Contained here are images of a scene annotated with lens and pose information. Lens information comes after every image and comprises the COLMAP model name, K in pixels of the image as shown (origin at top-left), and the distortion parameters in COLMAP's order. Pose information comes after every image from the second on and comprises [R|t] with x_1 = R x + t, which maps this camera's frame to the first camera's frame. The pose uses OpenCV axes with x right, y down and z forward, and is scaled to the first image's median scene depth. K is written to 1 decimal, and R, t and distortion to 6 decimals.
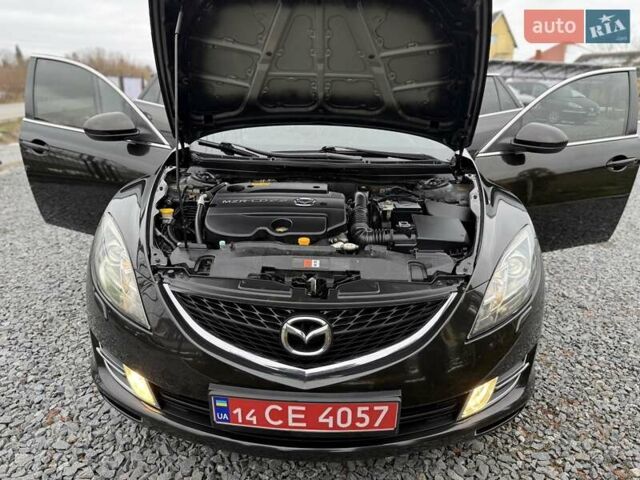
lens RADIAL K [[430.9, 0, 320.0], [0, 430.9, 240.0], [0, 0, 1]] dist [0.084836, -0.000021]
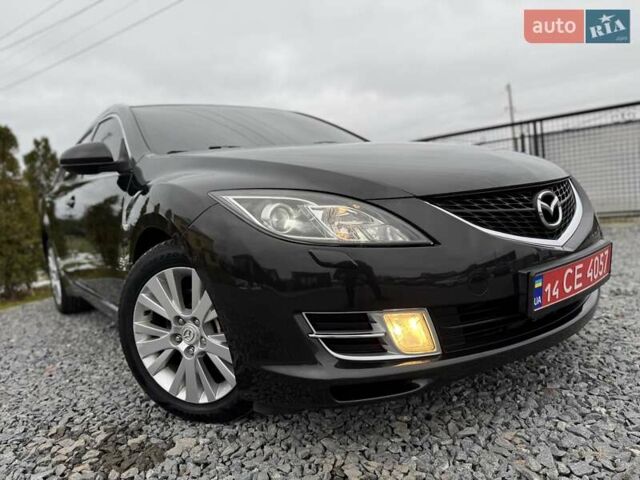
lens RADIAL K [[449.9, 0, 320.0], [0, 449.9, 240.0], [0, 0, 1]] dist [0.027172, -0.044149]
pose [[0.759244, -0.169957, 0.628222, -1.200306], [0.330344, 0.932342, -0.147009, 0.271150], [-0.560732, 0.319145, 0.764019, 0.477802]]
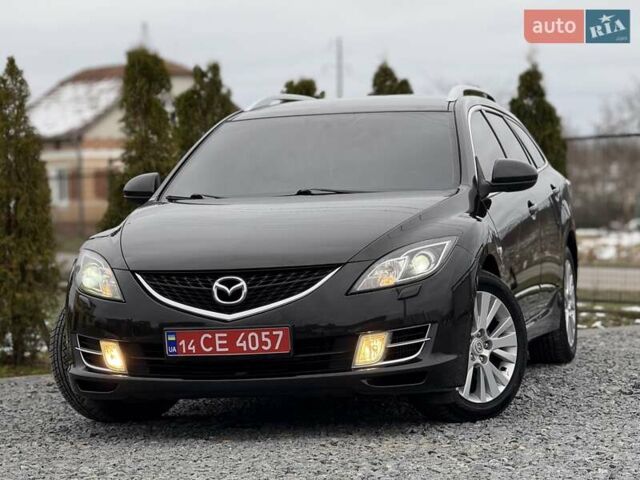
lens RADIAL K [[2344.6, 0, 320.0], [0, 2344.6, 240.0], [0, 0, 1]] dist [0.156625, 2.048143]
pose [[0.977638, -0.054200, -0.203188, 1.837699], [-0.009549, 0.953777, -0.300362, 2.380237], [0.210076, 0.295586, 0.931932, -6.185866]]
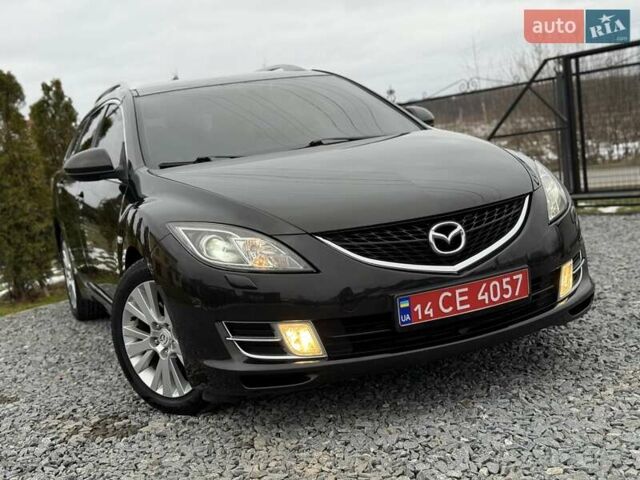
lens RADIAL K [[895.5, 0, 320.0], [0, 895.5, 240.0], [0, 0, 1]] dist [0.119236, -0.040616]
pose [[0.900452, -0.194949, 0.388821, -1.350034], [0.282211, 0.942082, -0.181212, 0.586546], [-0.330974, 0.272902, 0.903316, -1.182011]]
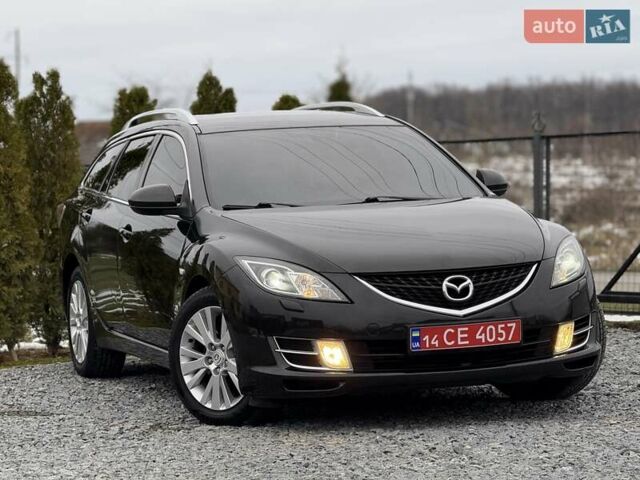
lens RADIAL K [[2344.6, 0, 320.0], [0, 2344.6, 240.0], [0, 0, 1]] dist [0.156625, 2.048143]
pose [[0.937005, -0.077061, 0.340711, -3.336113], [0.173683, 0.949033, -0.263004, 2.176764], [-0.303078, 0.305611, 0.902632, -6.469419]]
